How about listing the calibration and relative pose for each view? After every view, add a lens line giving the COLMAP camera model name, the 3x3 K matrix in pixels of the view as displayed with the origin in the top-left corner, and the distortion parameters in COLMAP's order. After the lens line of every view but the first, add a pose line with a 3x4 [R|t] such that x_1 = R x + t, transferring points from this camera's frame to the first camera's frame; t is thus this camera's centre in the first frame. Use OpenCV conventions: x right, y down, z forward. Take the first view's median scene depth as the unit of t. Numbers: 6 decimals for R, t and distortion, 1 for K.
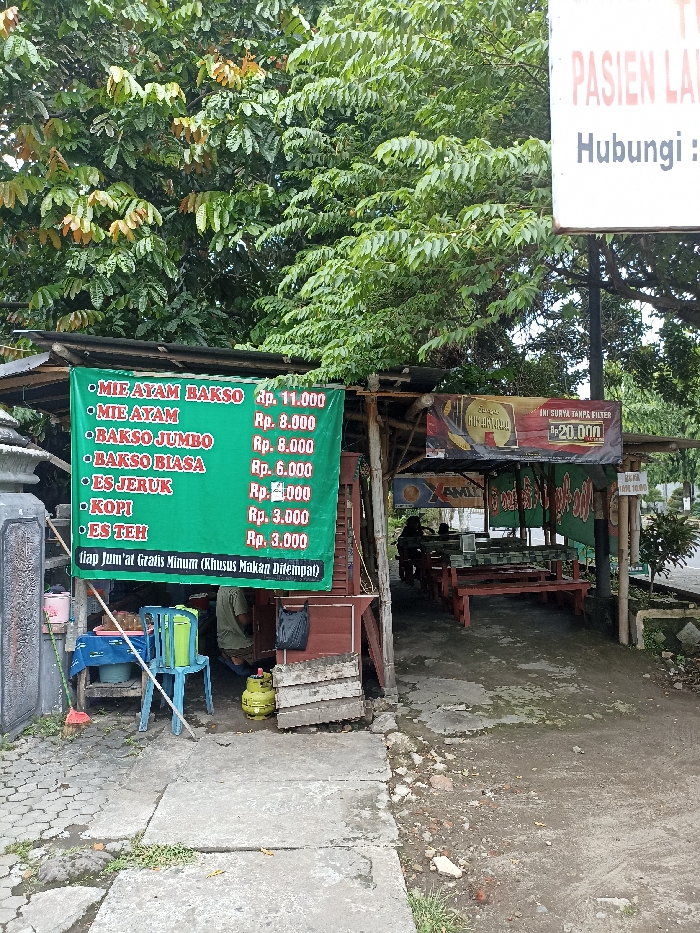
lens RADIAL K [[693.2, 0, 336.1], [0, 693.2, 464.3], [0, 0, 1]] dist [0.073618, -0.063549]
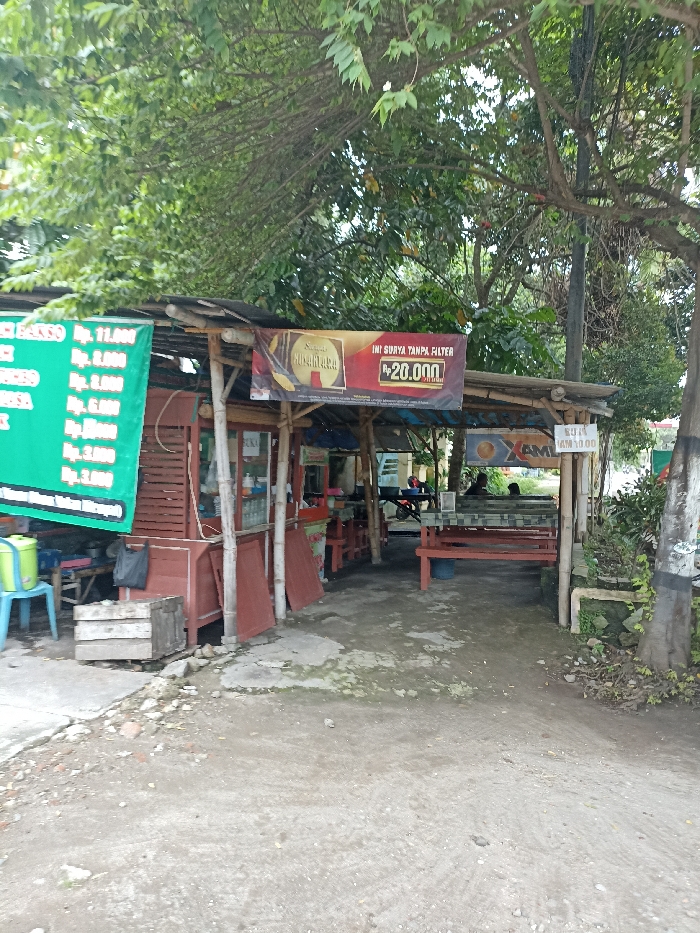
lens RADIAL K [[687.3, 0, 350.0], [0, 687.3, 466.5], [0, 0, 1]] dist [0.065557, -0.064334]
pose [[0.946183, 0.044533, -0.320554, 0.559821], [-0.024576, 0.997514, 0.066039, 0.016933], [0.322698, -0.054607, 0.944925, 0.166354]]
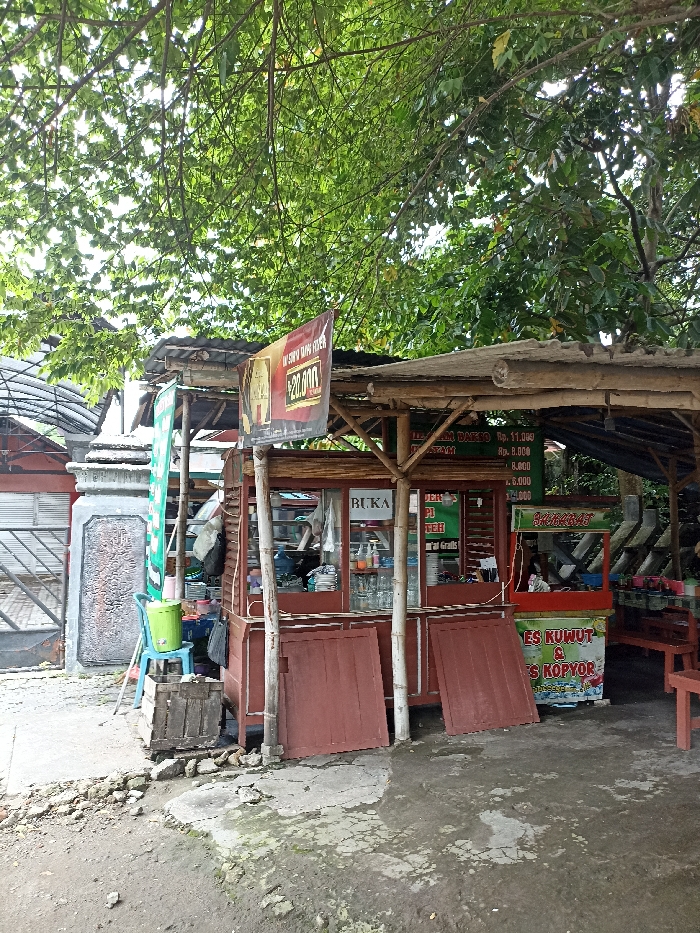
lens RADIAL K [[696.0, 0, 350.0], [0, 696.0, 466.5], [0, 0, 1]] dist [0.009368, 0.004476]
pose [[0.357416, -0.045880, -0.932818, 0.893465], [0.033761, 0.998775, -0.036188, 0.041813], [0.933335, -0.018559, 0.358527, 0.853041]]
